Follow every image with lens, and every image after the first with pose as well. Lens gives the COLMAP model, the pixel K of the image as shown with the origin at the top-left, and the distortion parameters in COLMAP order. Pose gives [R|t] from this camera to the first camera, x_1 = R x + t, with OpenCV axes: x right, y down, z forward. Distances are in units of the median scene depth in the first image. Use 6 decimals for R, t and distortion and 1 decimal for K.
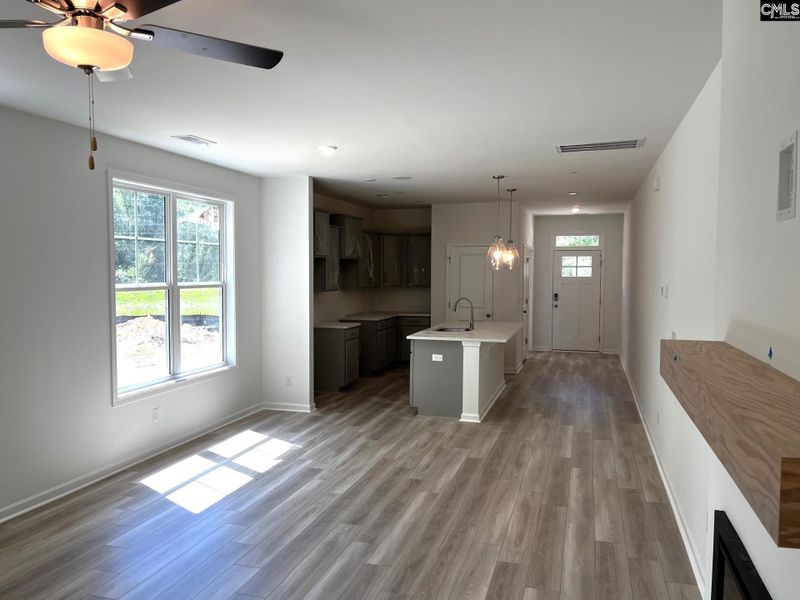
lens RADIAL K [[616.7, 0, 399.0], [0, 616.7, 303.7], [0, 0, 1]] dist [0.055285, -0.001816]
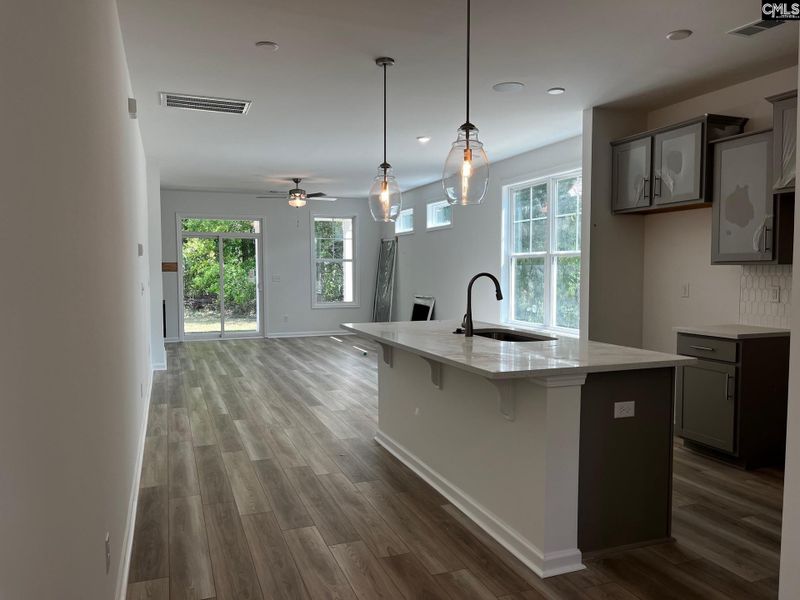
lens RADIAL K [[616.7, 0, 399.0], [0, 616.7, 303.7], [0, 0, 1]] dist [0.055285, -0.001816]
pose [[-0.790979, 0.036082, -0.610778, 0.617316], [-0.032822, 0.994320, 0.101245, -0.044137], [0.610962, 0.100130, -0.785302, 1.780512]]
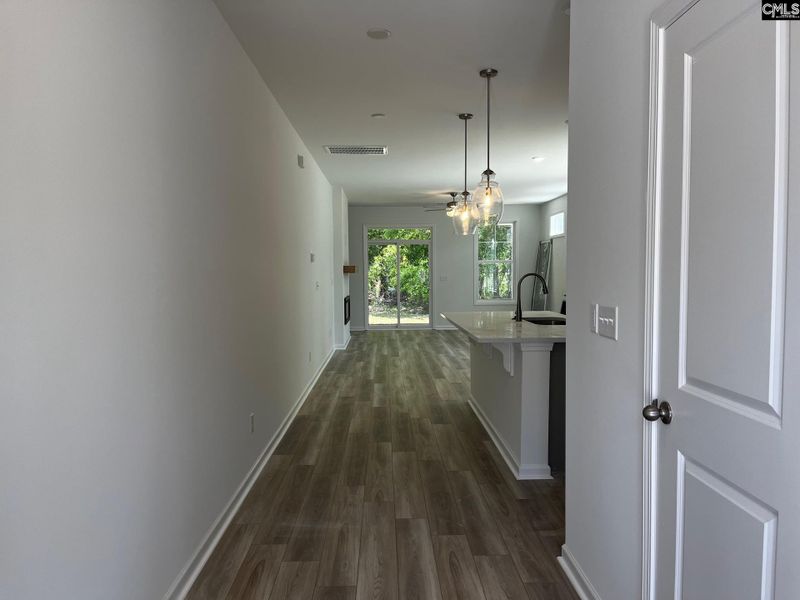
lens RADIAL K [[619.7, 0, 400.0], [0, 619.7, 300.0], [0, 0, 1]] dist [0.180215, -0.000800]
pose [[-0.948803, 0.021989, -0.315102, 0.593547], [-0.010826, 0.994724, 0.102015, -0.063124], [0.315682, 0.100203, -0.943559, 2.091354]]
